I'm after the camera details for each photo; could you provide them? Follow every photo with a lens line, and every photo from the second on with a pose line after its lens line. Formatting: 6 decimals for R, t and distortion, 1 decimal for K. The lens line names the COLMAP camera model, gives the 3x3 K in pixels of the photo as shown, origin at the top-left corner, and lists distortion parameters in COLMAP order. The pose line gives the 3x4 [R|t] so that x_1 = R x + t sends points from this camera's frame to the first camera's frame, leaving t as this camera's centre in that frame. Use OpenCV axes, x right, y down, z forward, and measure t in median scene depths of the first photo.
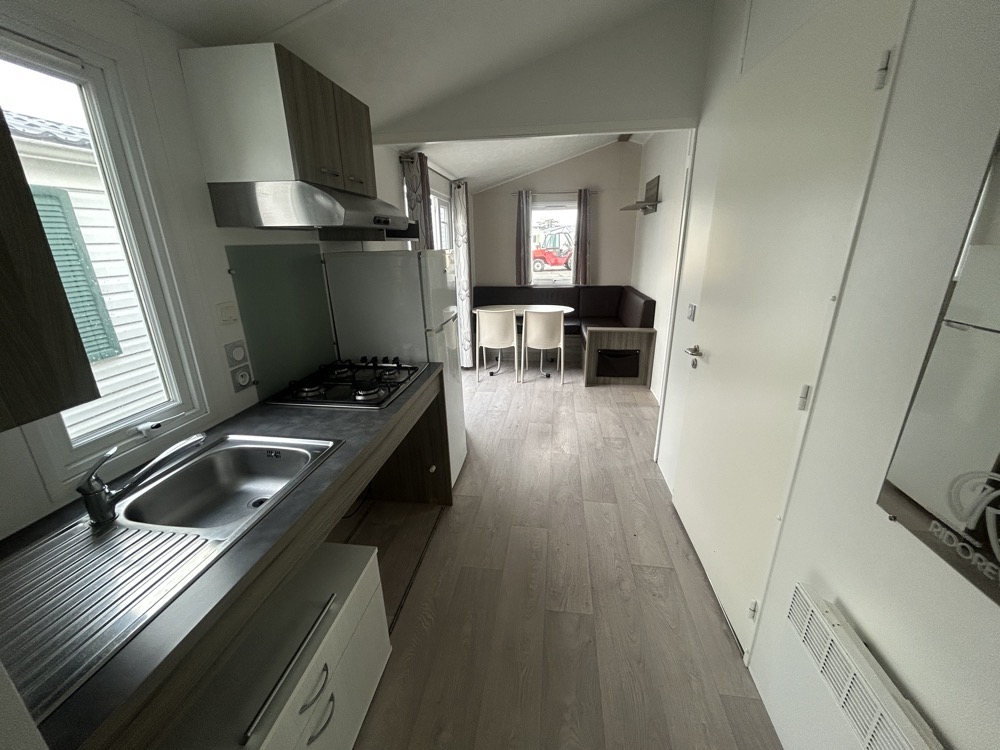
lens RADIAL K [[403.5, 0, 498.1], [0, 403.5, 376.1], [0, 0, 1]] dist [0.000855, -0.000169]
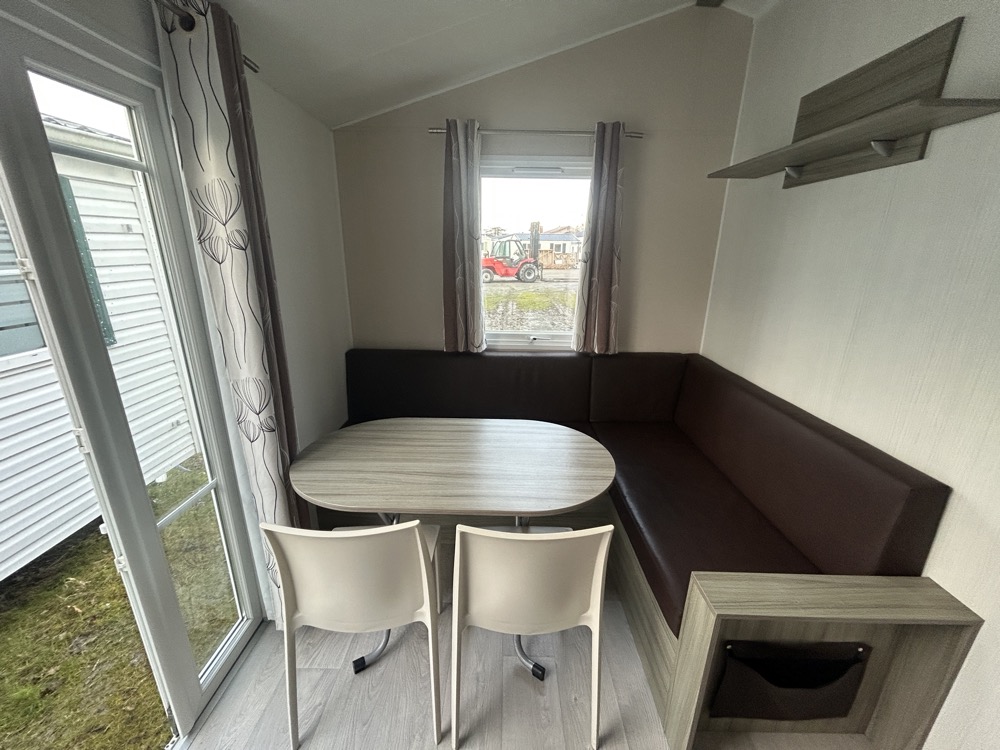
lens RADIAL K [[403.5, 0, 498.5], [0, 403.5, 372.8], [0, 0, 1]] dist [0.000855, -0.000169]
pose [[0.991815, -0.009554, 0.127325, 0.045942], [0.012575, 0.999658, -0.022950, -0.194611], [-0.127062, 0.024363, 0.991596, 0.580750]]
